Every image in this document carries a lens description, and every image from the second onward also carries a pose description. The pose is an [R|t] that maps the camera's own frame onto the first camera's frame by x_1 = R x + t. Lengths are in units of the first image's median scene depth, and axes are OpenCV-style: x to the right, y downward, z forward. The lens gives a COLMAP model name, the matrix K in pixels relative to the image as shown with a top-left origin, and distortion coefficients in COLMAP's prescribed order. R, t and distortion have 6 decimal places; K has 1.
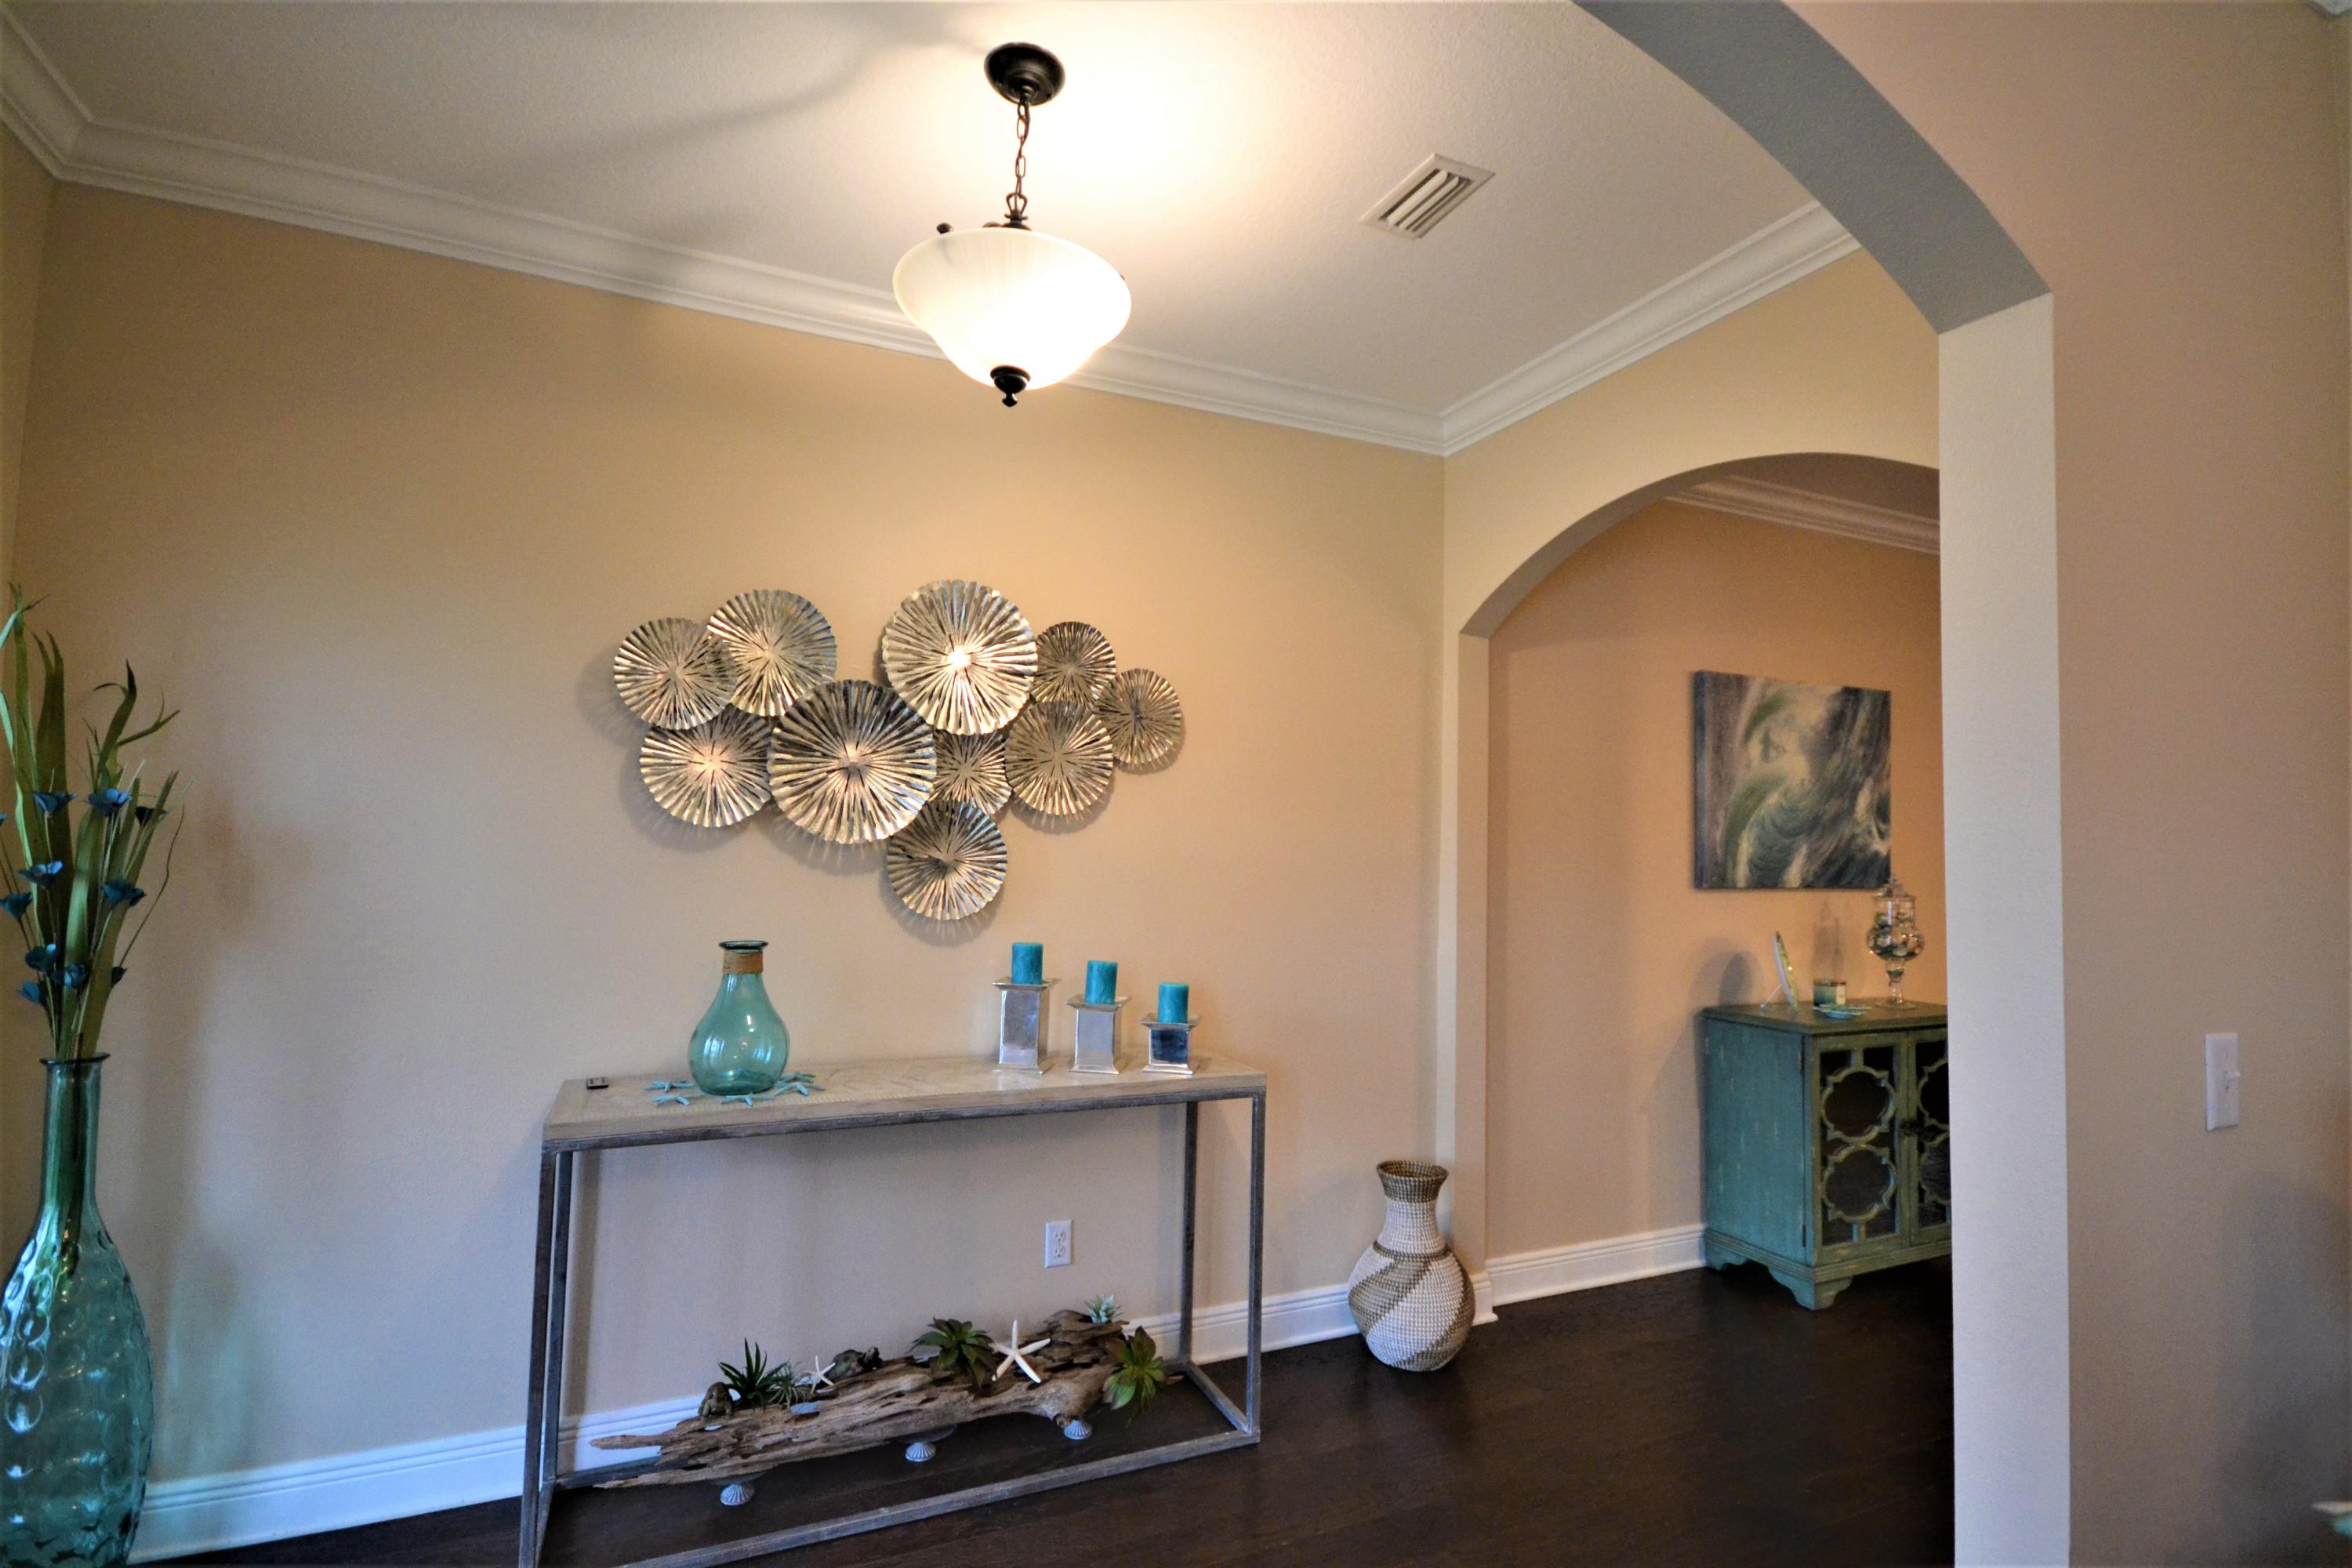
lens RADIAL K [[1079.7, 0, 1172.4], [0, 1079.7, 789.3], [0, 0, 1]] dist [0.016207, -0.011954]
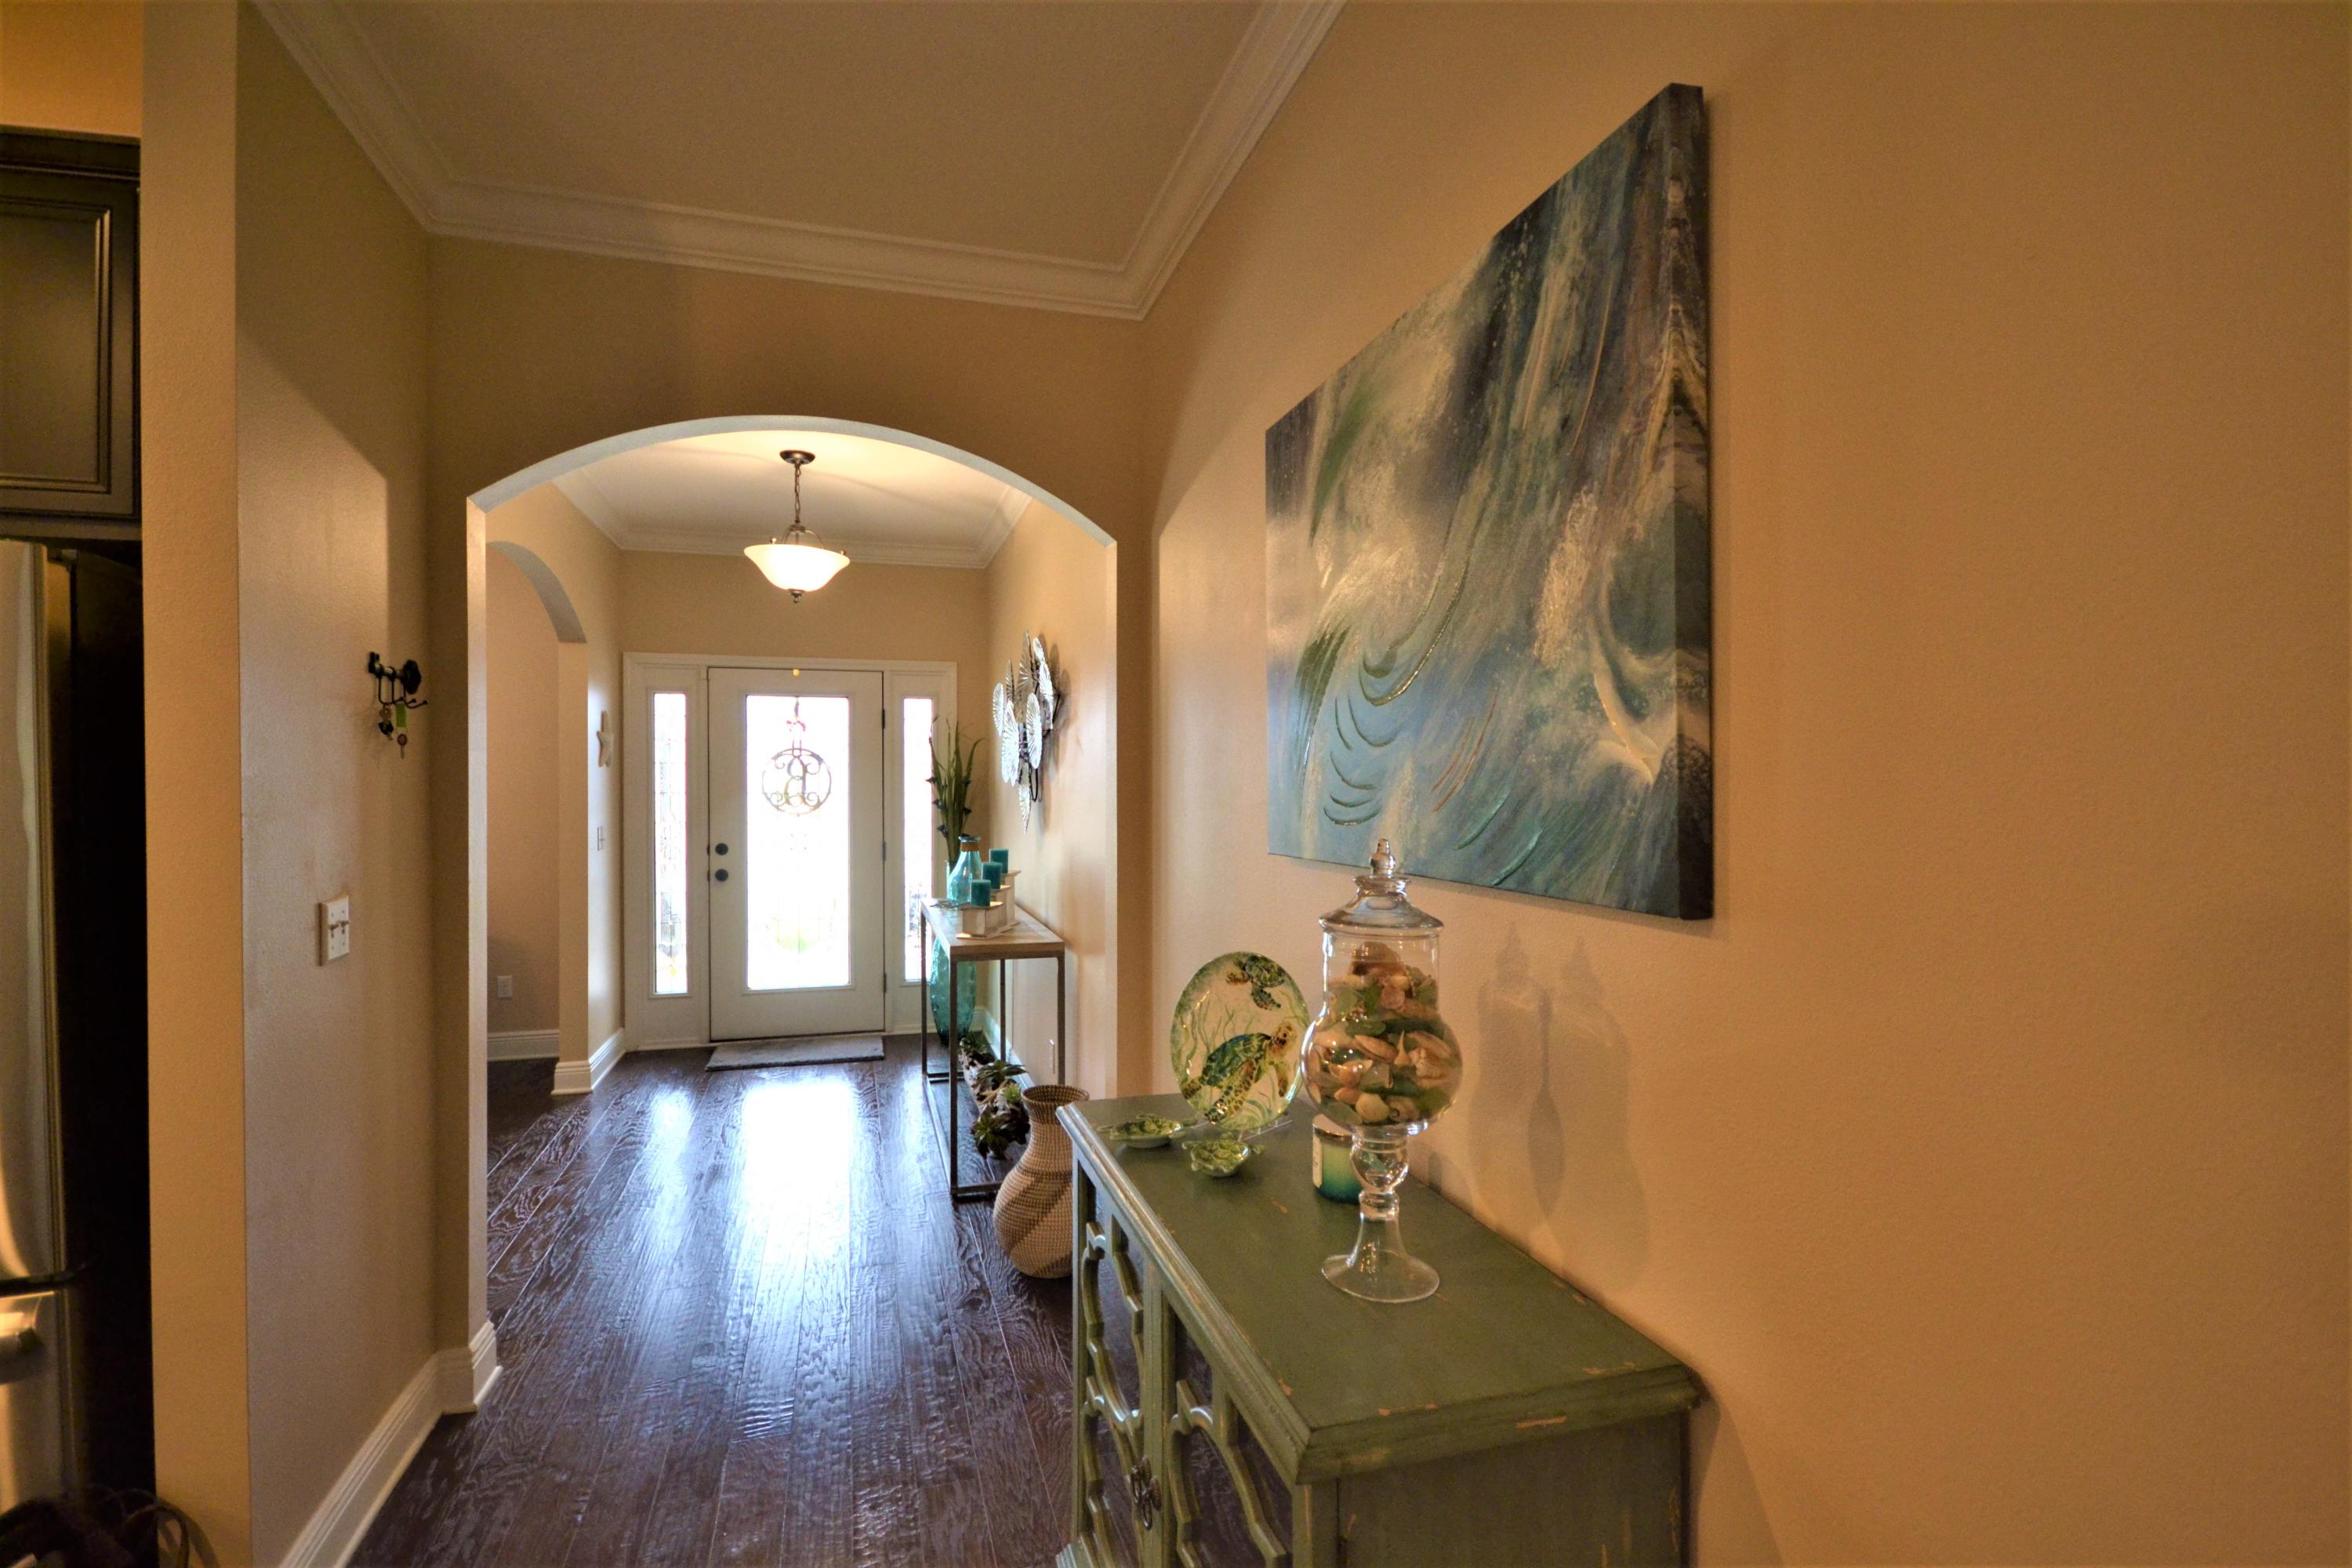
lens RADIAL K [[1079.7, 0, 1157.2], [0, 1079.7, 788.0], [0, 0, 1]] dist [0.016207, -0.011954]
pose [[-0.137790, -0.016207, -0.990329, 0.929080], [0.055430, 0.998173, -0.024048, 0.062885], [0.988909, -0.058207, -0.136640, 0.936148]]
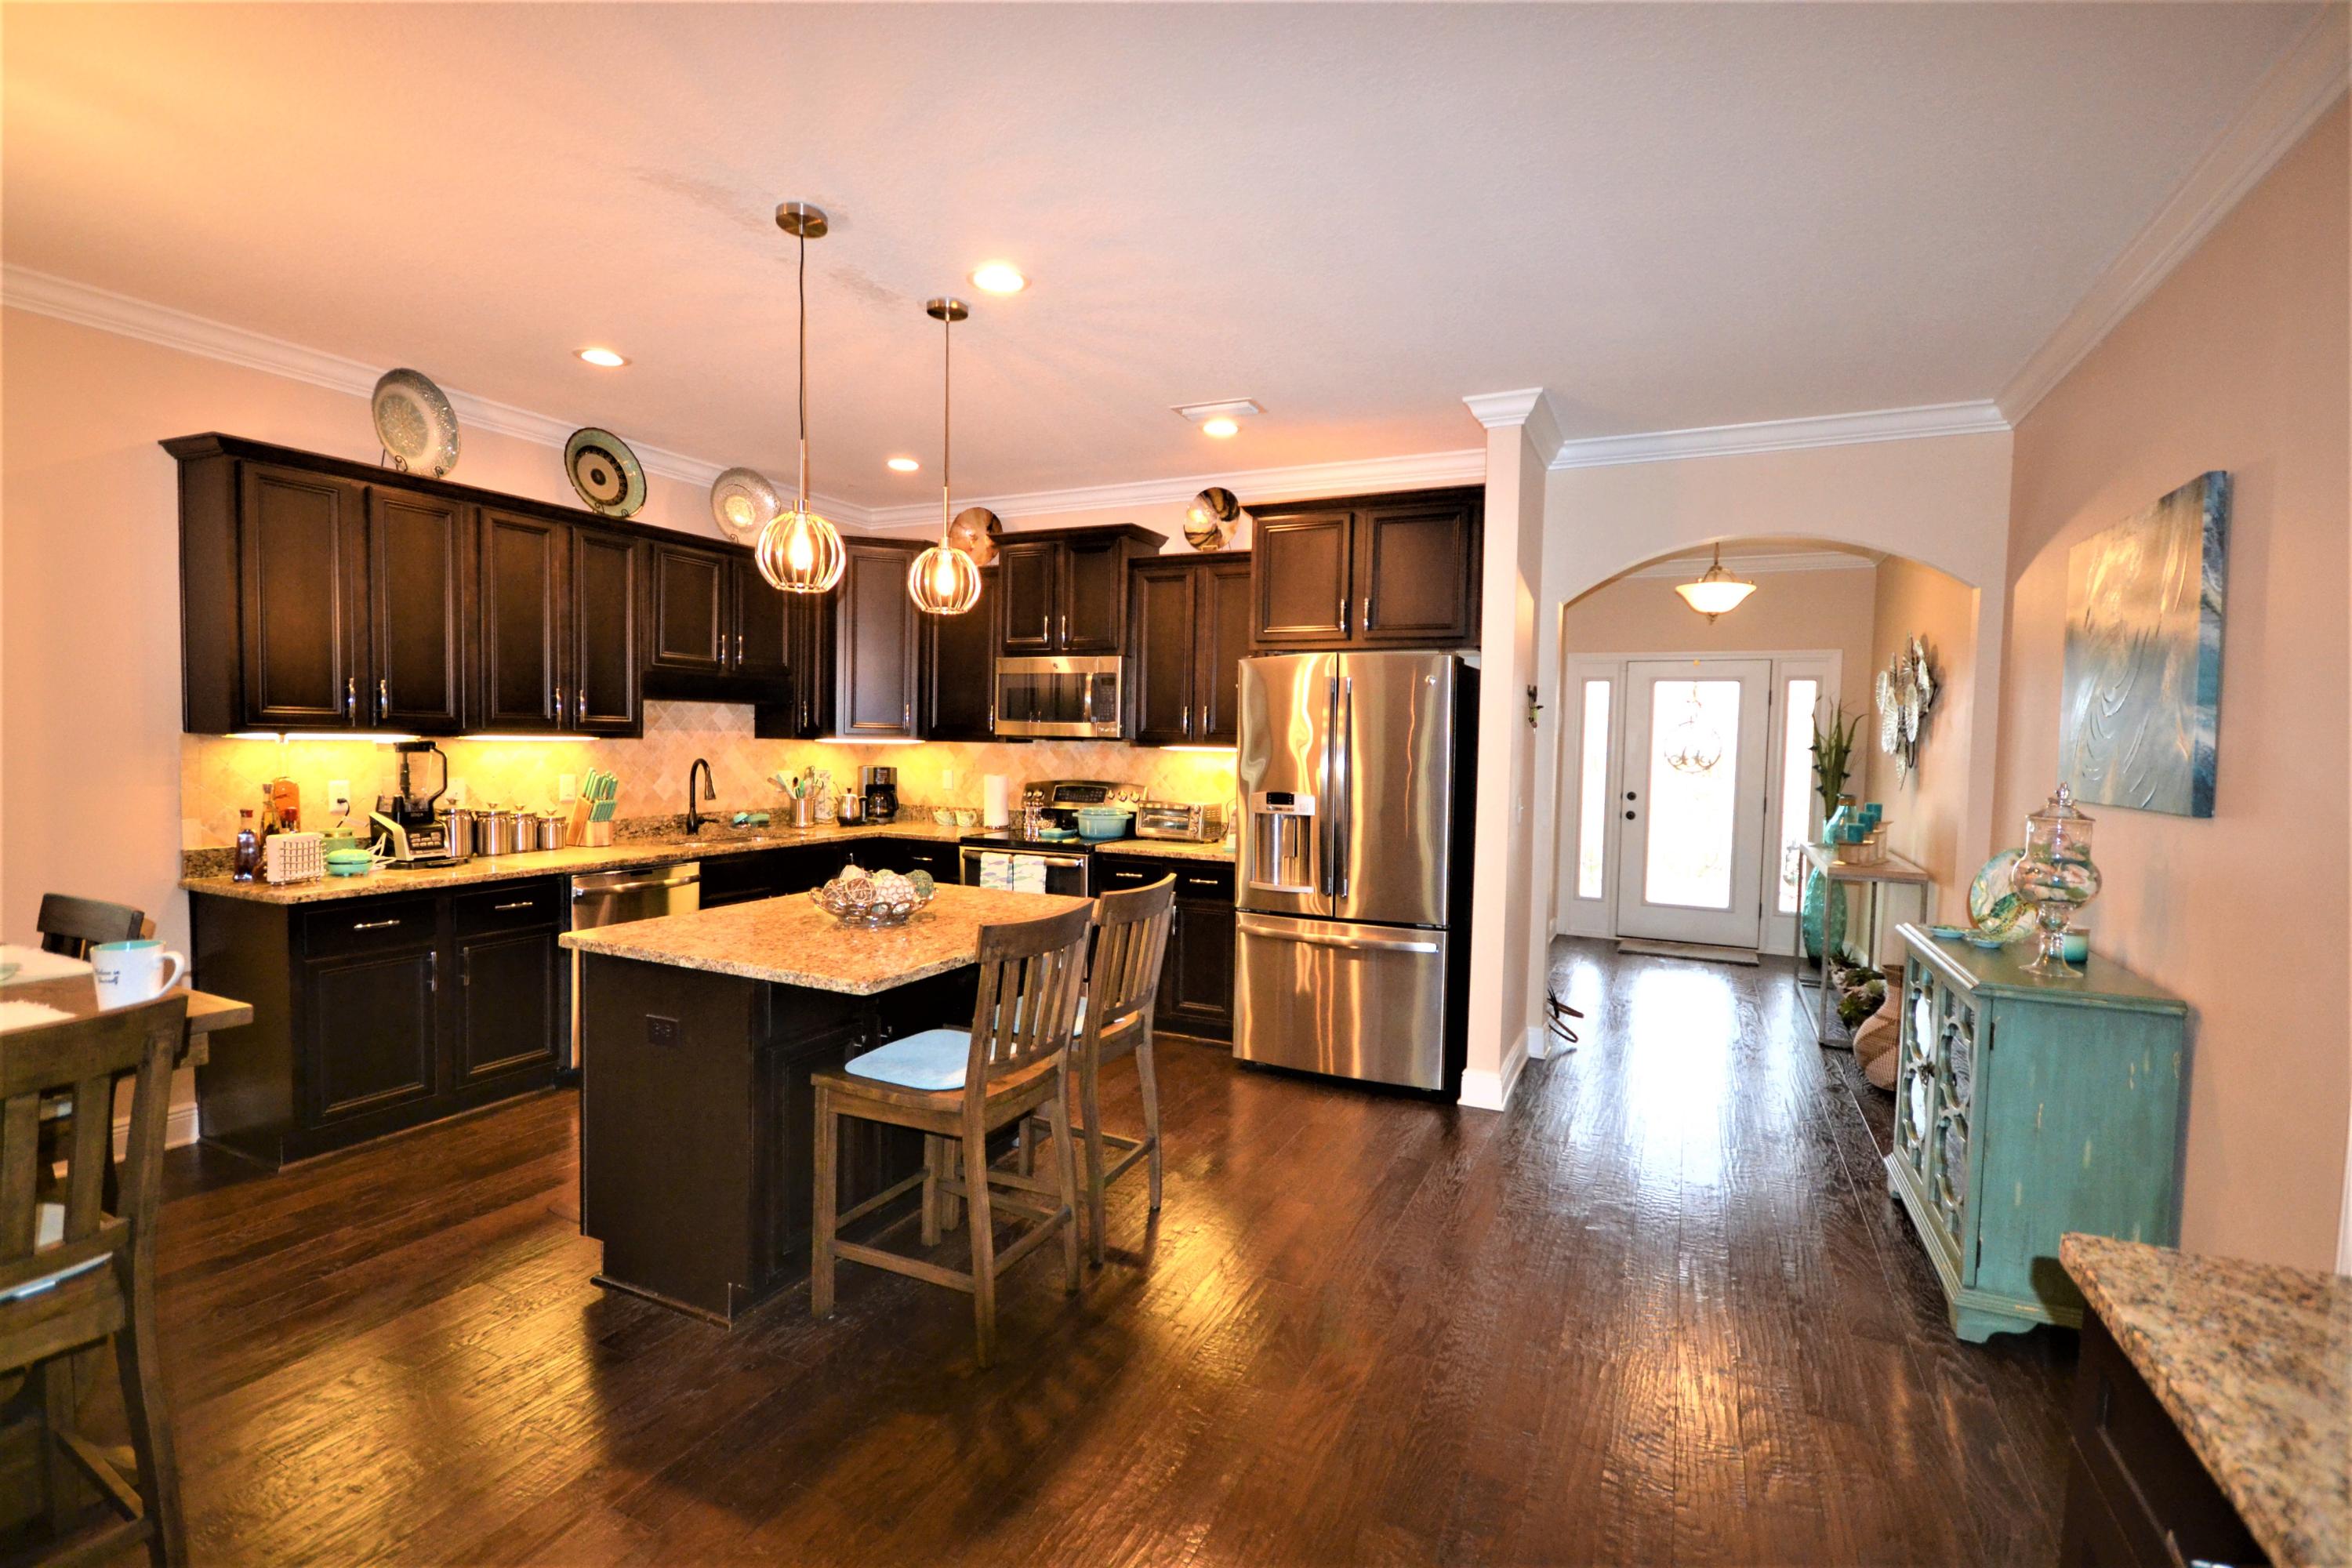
lens RADIAL K [[1079.7, 0, 1153.8], [0, 1079.7, 787.5], [0, 0, 1]] dist [0.016207, -0.011954]
pose [[-0.768969, -0.008324, -0.639232, 1.485703], [-0.001906, 0.999941, -0.010729, 0.084545], [0.639284, -0.007032, -0.768939, 1.110146]]
